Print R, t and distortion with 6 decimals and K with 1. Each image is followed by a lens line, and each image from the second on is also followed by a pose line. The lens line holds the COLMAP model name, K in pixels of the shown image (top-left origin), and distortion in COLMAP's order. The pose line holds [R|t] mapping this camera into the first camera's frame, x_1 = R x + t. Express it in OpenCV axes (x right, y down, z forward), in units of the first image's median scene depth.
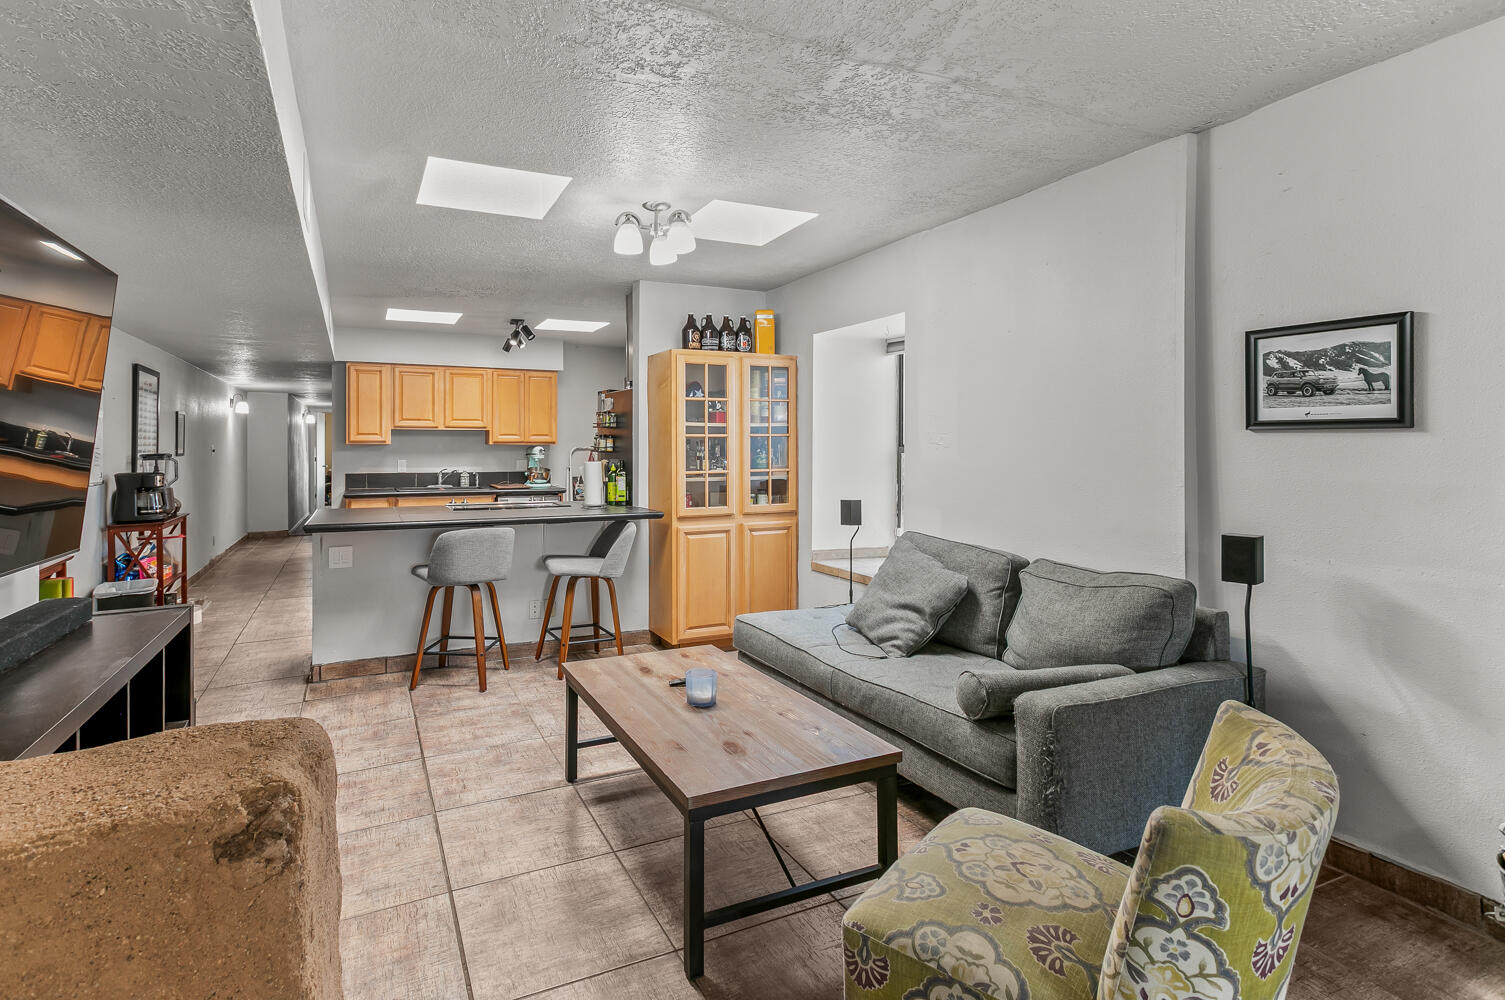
lens RADIAL K [[727.8, 0, 684.8], [0, 727.8, 443.1], [0, 0, 1]] dist [0.021784, 0.000264]
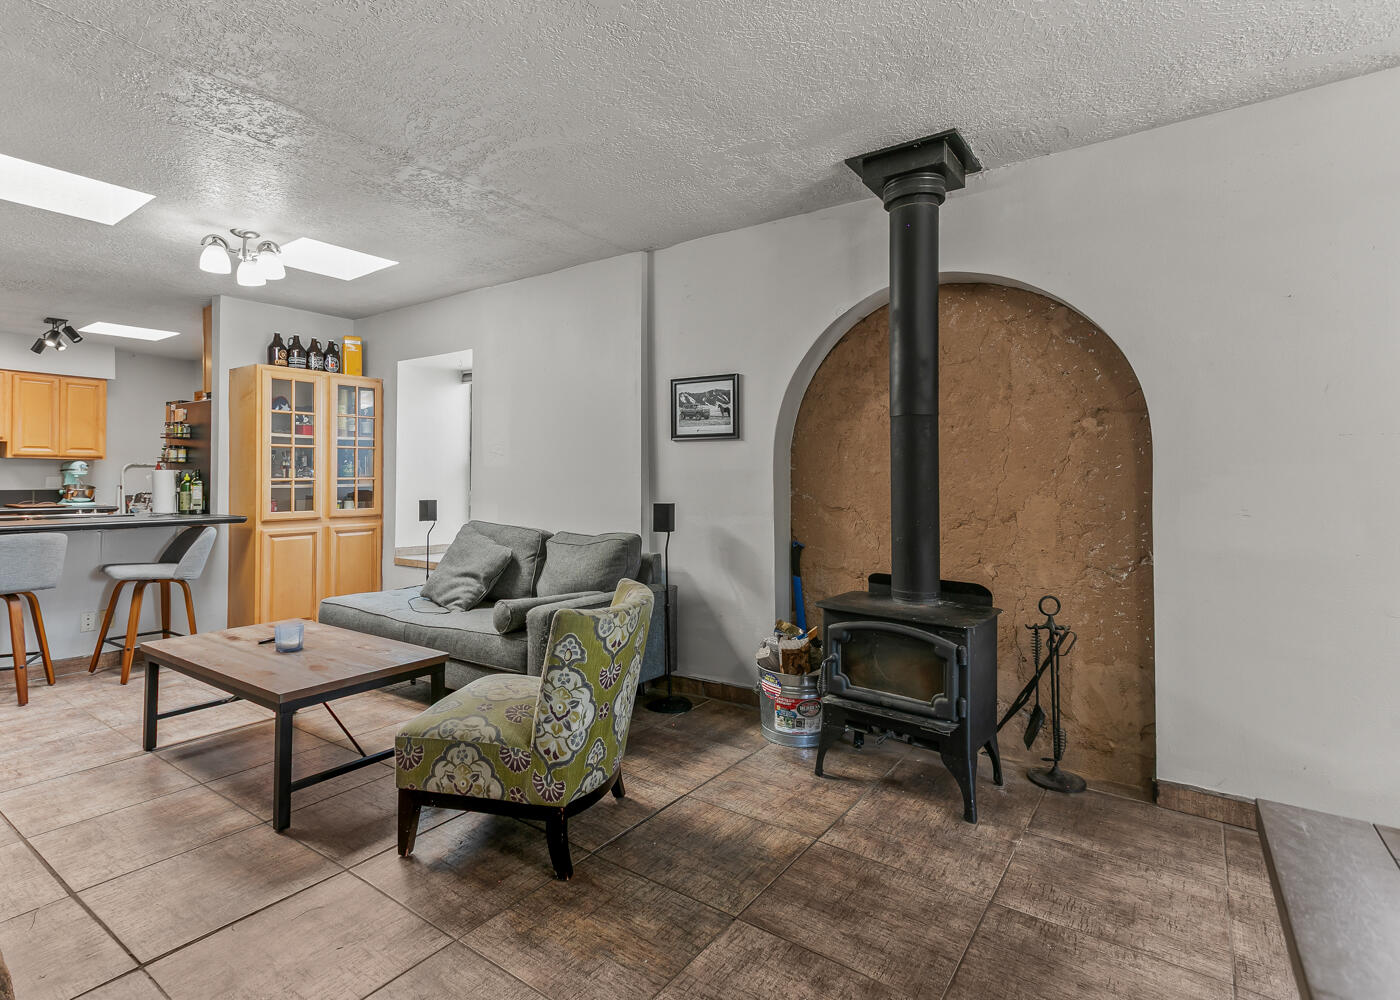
lens RADIAL K [[689.2, 0, 643.0], [0, 689.2, 462.1], [0, 0, 1]] dist [0.027076, 0.000222]
pose [[0.876502, 0.009005, 0.481315, -0.017587], [-0.001721, 0.999877, -0.015572, 0.046948], [-0.481396, 0.012821, 0.876410, -0.259518]]
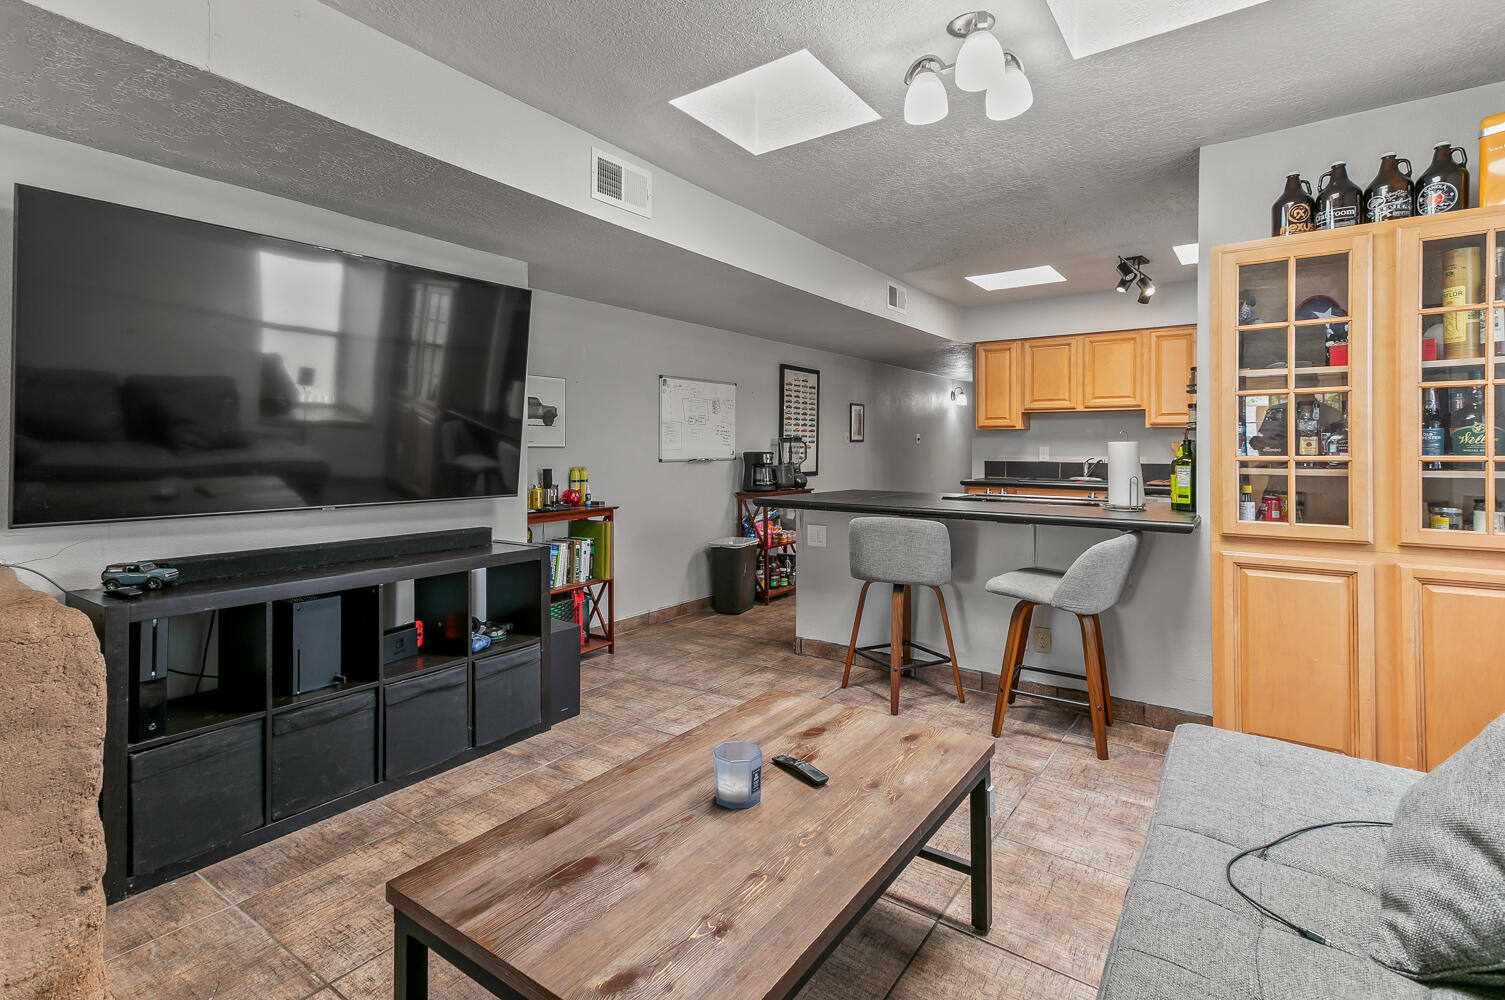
lens RADIAL K [[727.8, 0, 728.0], [0, 727.8, 445.1], [0, 0, 1]] dist [0.021784, 0.000264]
pose [[0.493697, -0.000478, -0.869634, 0.481983], [0.004875, 0.999986, 0.002219, 0.042713], [0.869620, -0.005335, 0.493692, 0.584759]]
